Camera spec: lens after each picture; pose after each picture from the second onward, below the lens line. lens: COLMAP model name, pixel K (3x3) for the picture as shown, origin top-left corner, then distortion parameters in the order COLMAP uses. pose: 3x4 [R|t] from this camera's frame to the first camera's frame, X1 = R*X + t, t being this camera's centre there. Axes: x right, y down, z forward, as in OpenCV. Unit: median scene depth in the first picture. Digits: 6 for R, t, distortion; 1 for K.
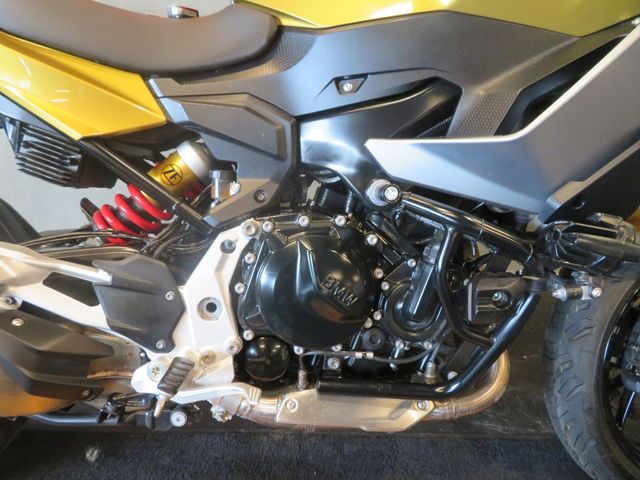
lens RADIAL K [[456.4, 0, 319.4], [0, 456.4, 242.6], [0, 0, 1]] dist [-0.006076, 0.003400]
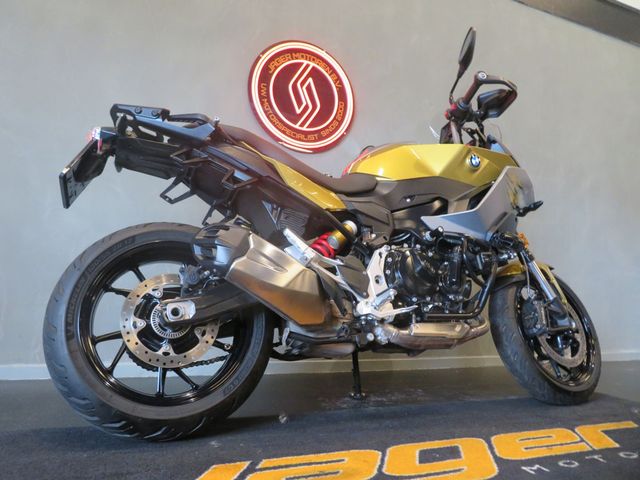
lens RADIAL K [[456.4, 0, 319.4], [0, 456.4, 242.6], [0, 0, 1]] dist [-0.006076, 0.003400]
pose [[0.928506, 0.020994, 0.370724, -1.350829], [0.165475, 0.870384, -0.463735, 0.978970], [-0.332408, 0.491927, 0.804682, -0.793341]]
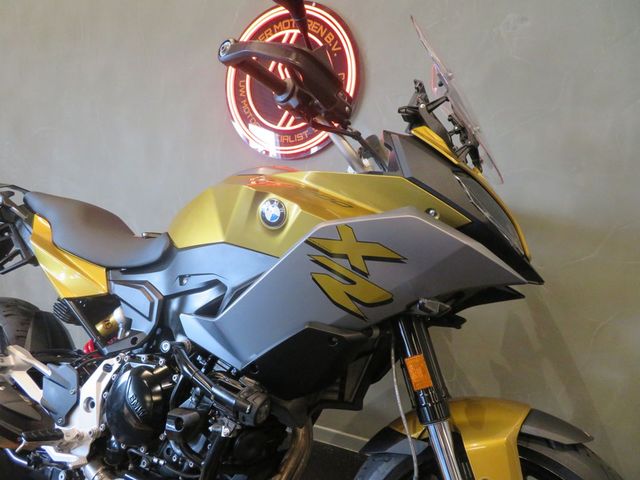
lens RADIAL K [[456.4, 0, 319.4], [0, 456.4, 242.6], [0, 0, 1]] dist [-0.006076, 0.003400]
pose [[0.890087, 0.023987, -0.455160, 1.242801], [-0.183406, 0.933048, -0.309488, -0.045712], [0.417262, 0.358950, 0.834893, -0.237894]]
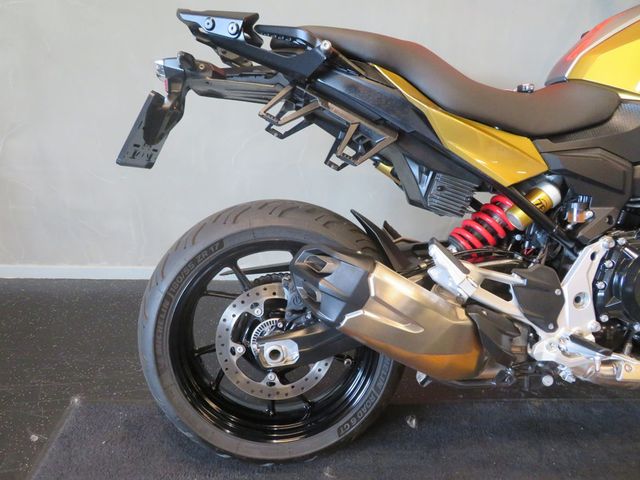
lens RADIAL K [[456.4, 0, 319.4], [0, 456.4, 242.6], [0, 0, 1]] dist [-0.006076, 0.003400]
pose [[0.999432, -0.033579, 0.002884, -1.057593], [0.033597, 0.999415, -0.006399, -0.053011], [-0.002667, 0.006492, 0.999975, -0.417832]]
